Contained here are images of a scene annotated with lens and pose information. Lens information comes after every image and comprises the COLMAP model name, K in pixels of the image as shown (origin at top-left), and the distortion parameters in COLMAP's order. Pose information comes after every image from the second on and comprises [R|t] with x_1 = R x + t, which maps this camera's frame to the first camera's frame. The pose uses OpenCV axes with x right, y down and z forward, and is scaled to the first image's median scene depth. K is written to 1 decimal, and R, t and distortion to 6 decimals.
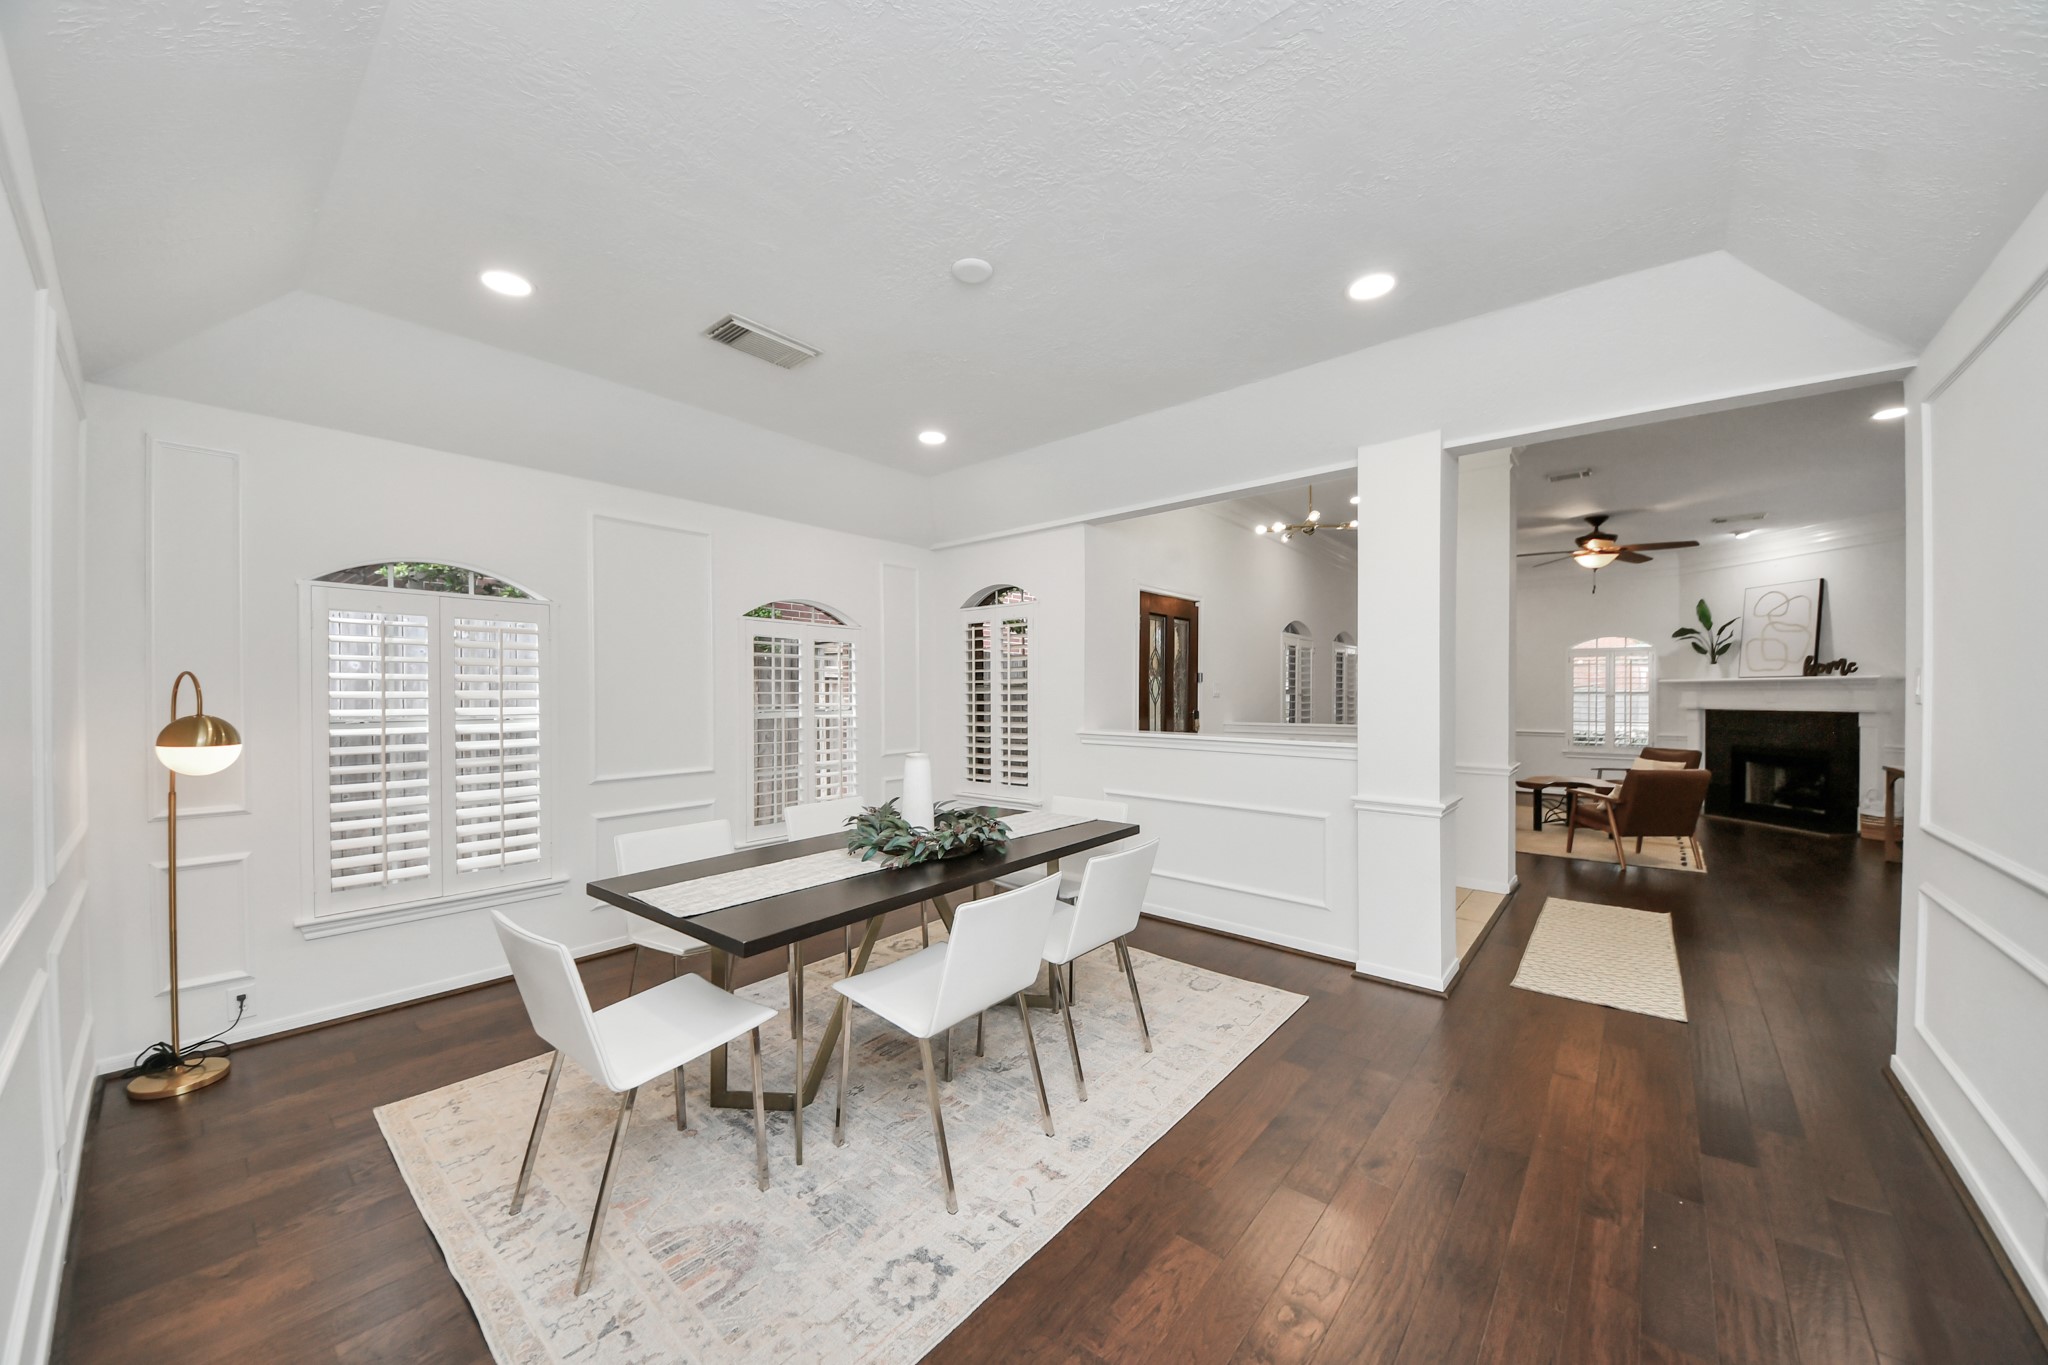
lens RADIAL K [[737.7, 0, 1035.3], [0, 737.7, 695.0], [0, 0, 1]] dist [-0.006547, -0.003681]
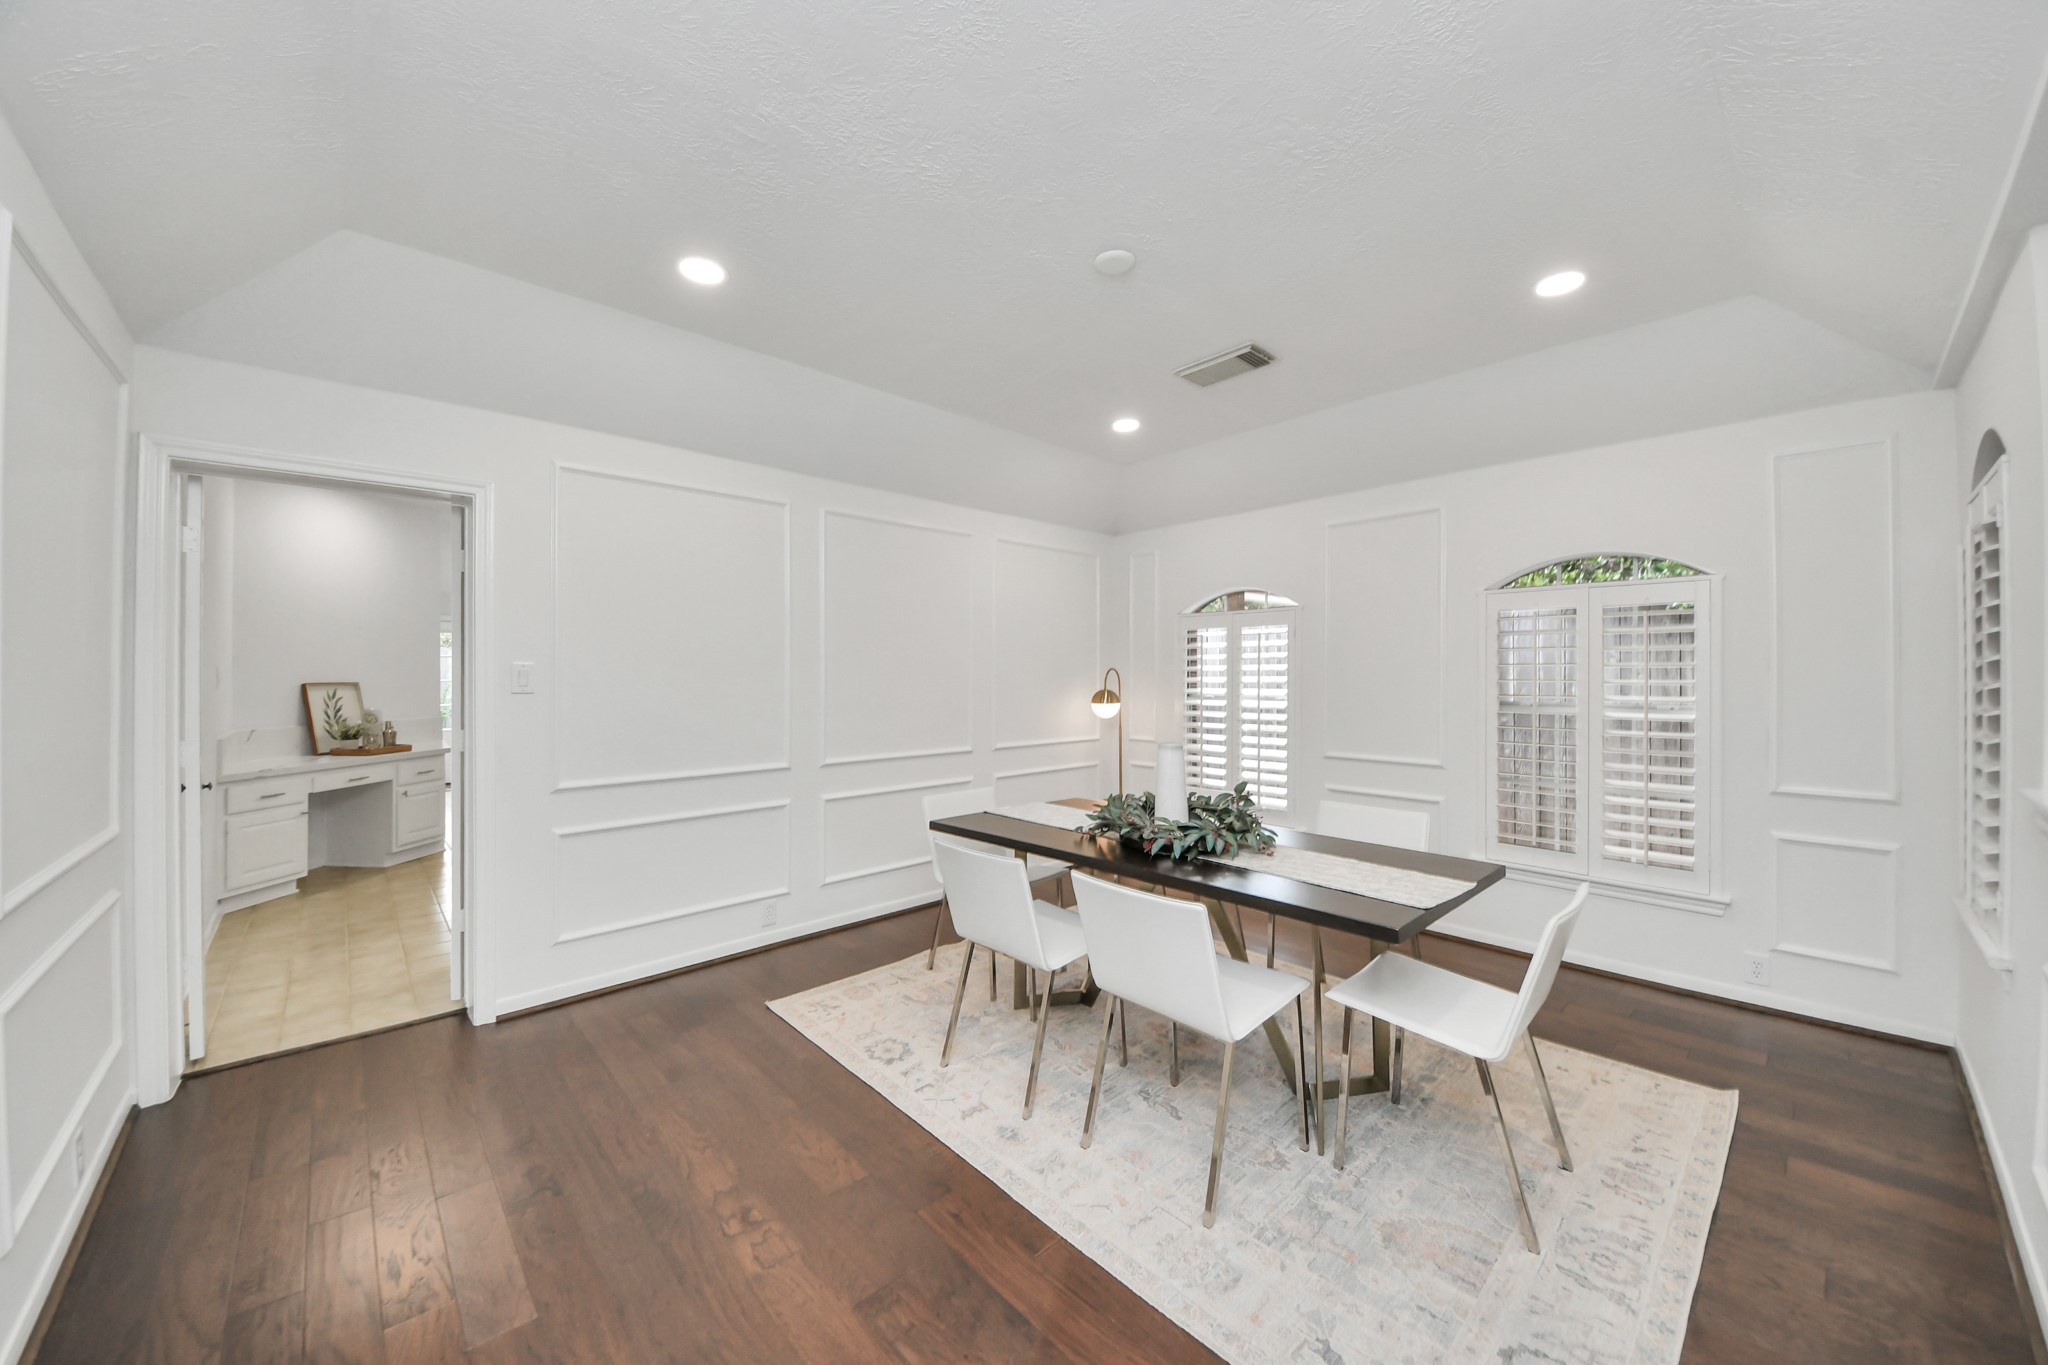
lens RADIAL K [[737.7, 0, 1021.9], [0, 737.7, 682.9], [0, 0, 1]] dist [-0.006547, -0.003681]
pose [[-0.141754, 0.018856, -0.989722, 0.976136], [-0.002365, 0.999809, 0.019387, -0.028972], [0.989899, 0.005089, -0.141683, 1.076885]]
